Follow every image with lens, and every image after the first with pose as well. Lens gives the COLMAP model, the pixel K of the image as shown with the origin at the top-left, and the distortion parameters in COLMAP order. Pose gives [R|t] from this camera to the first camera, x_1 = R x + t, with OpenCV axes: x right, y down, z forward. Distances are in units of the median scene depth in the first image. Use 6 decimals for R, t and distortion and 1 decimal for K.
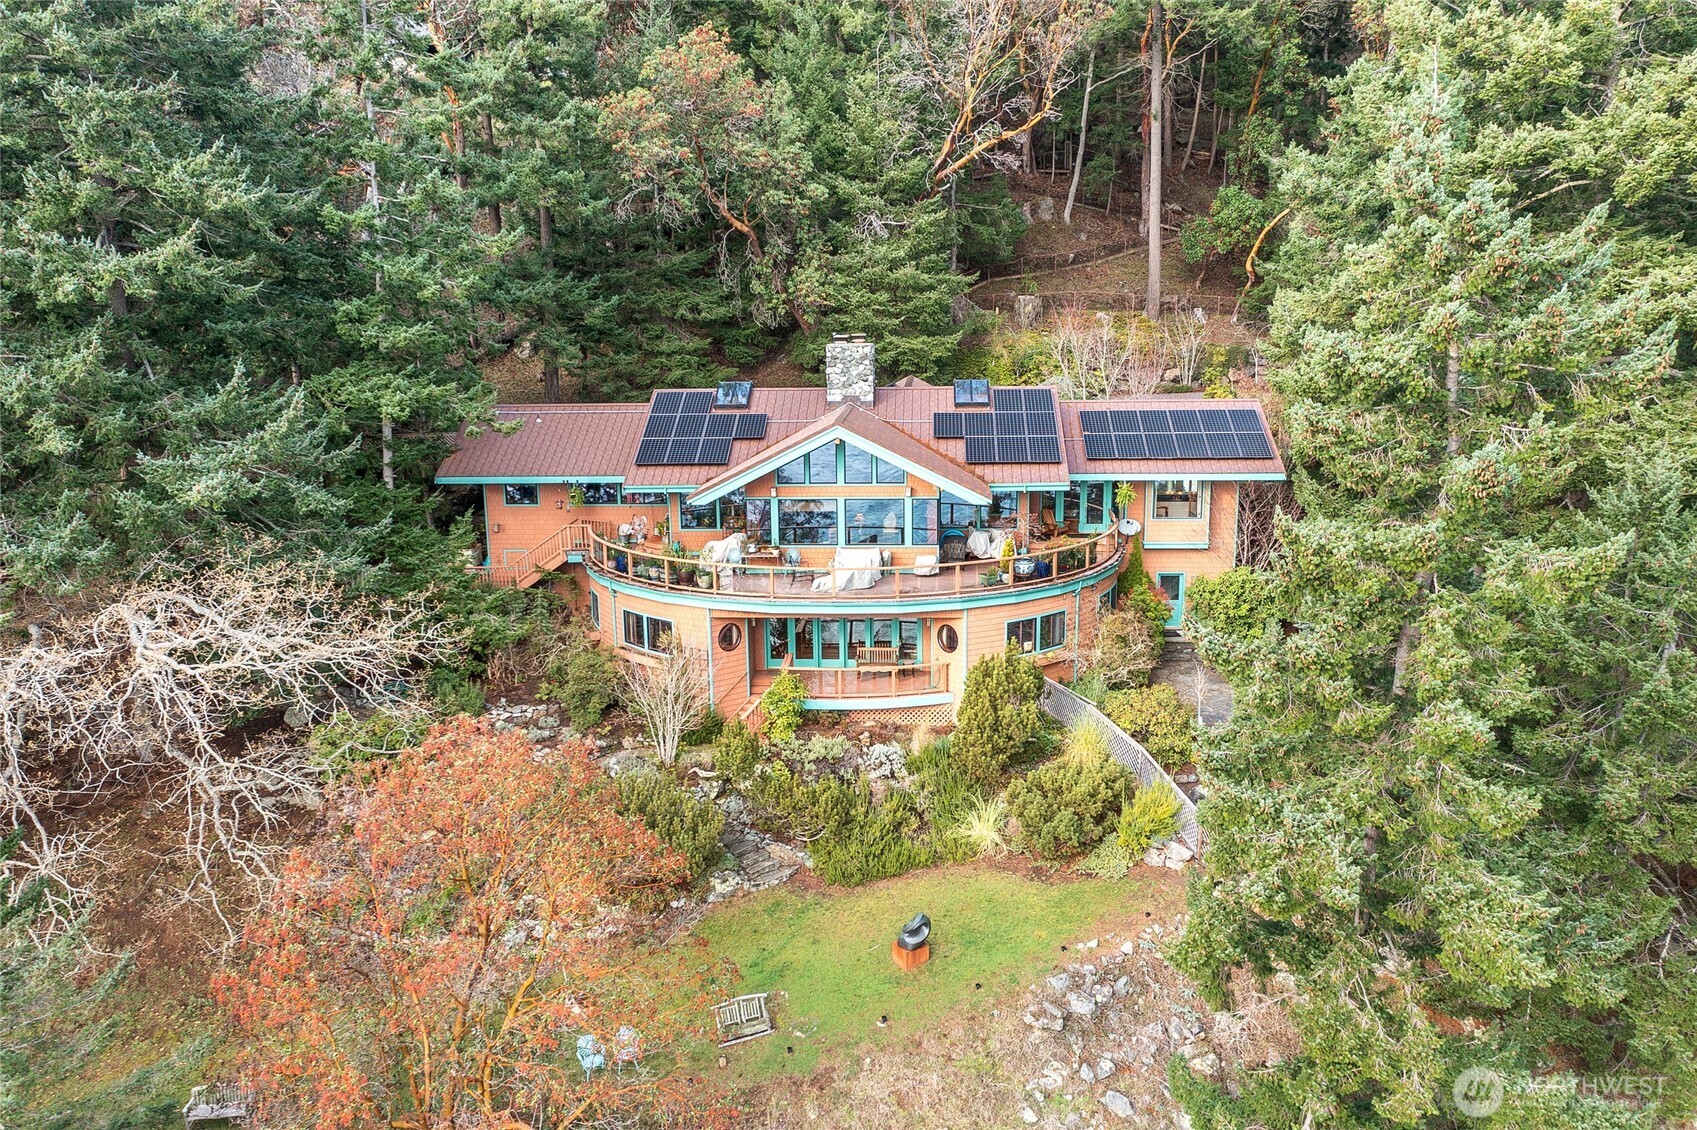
lens RADIAL K [[1365.3, 0, 861.3], [0, 1365.3, 567.7], [0, 0, 1]] dist [-0.022060, 0.037805]
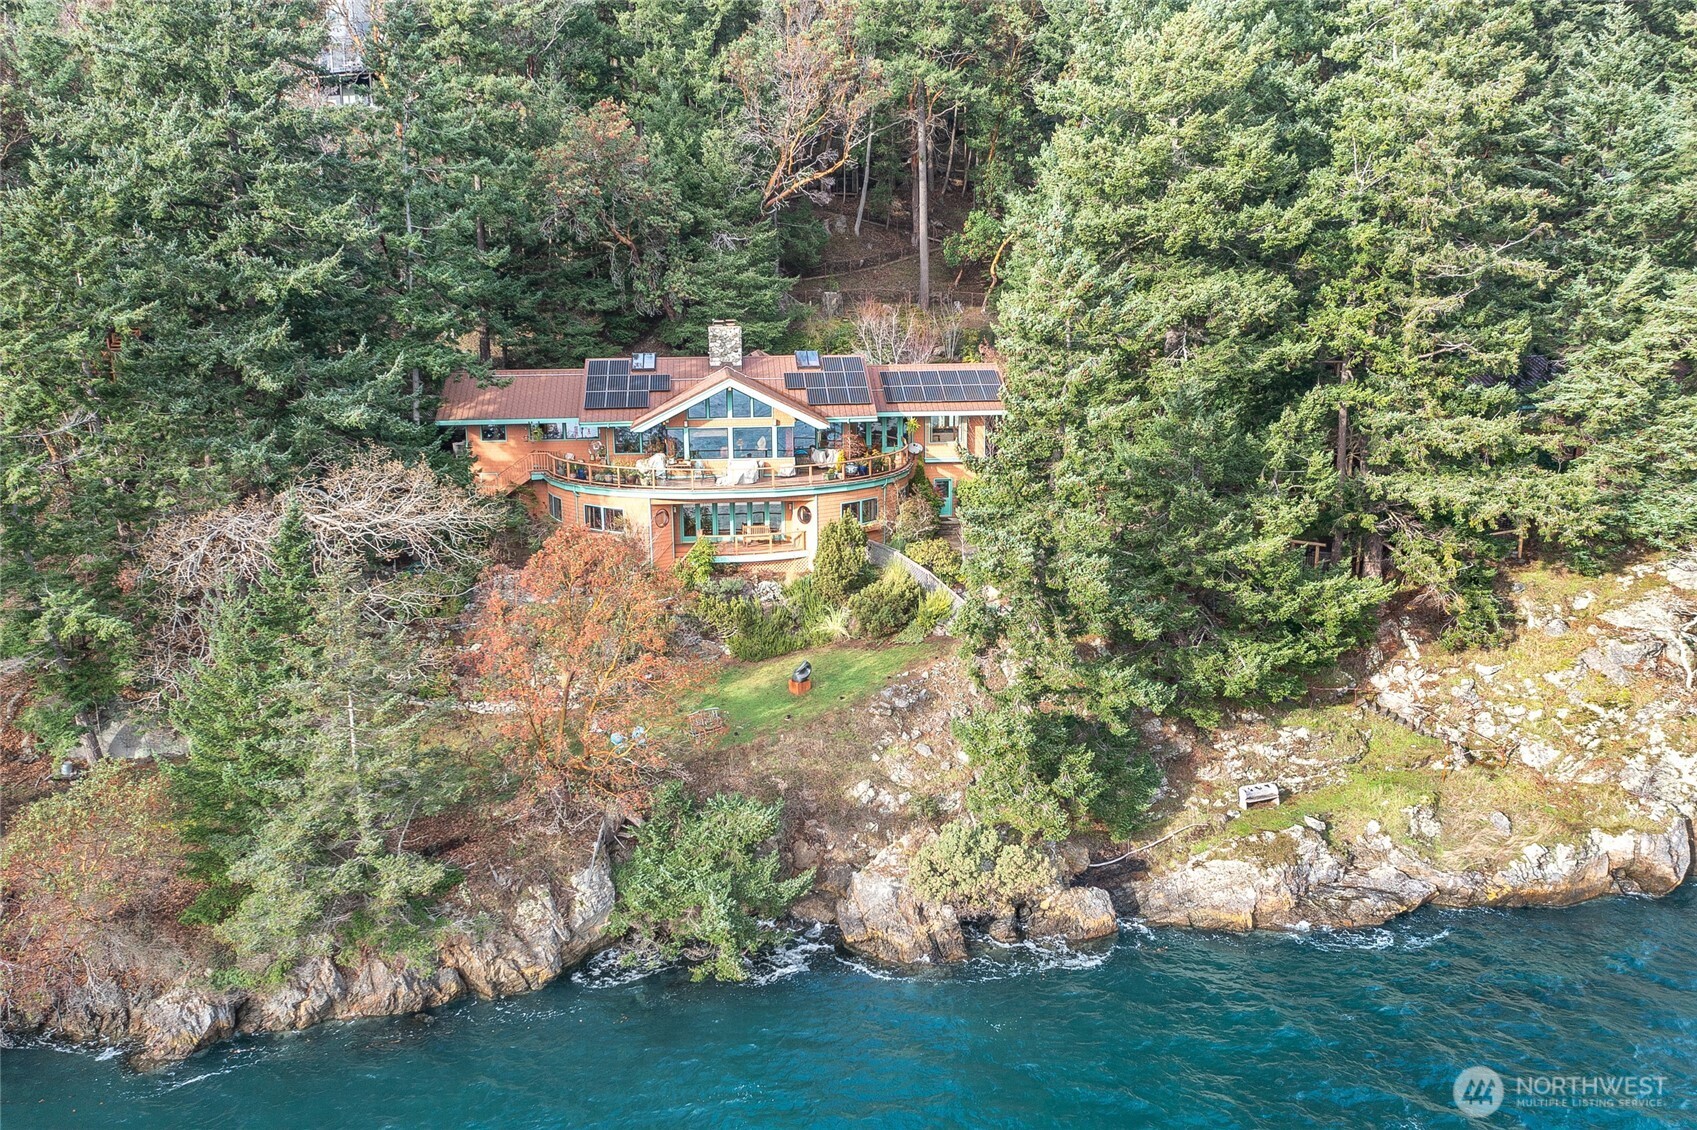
lens RADIAL K [[1365.3, 0, 851.3], [0, 1365.3, 570.9], [0, 0, 1]] dist [-0.022060, 0.037805]
pose [[0.987033, -0.029018, 0.157874, -0.125327], [0.027533, 0.999554, 0.011585, 0.094282], [-0.158139, -0.007088, 0.987391, -0.519996]]
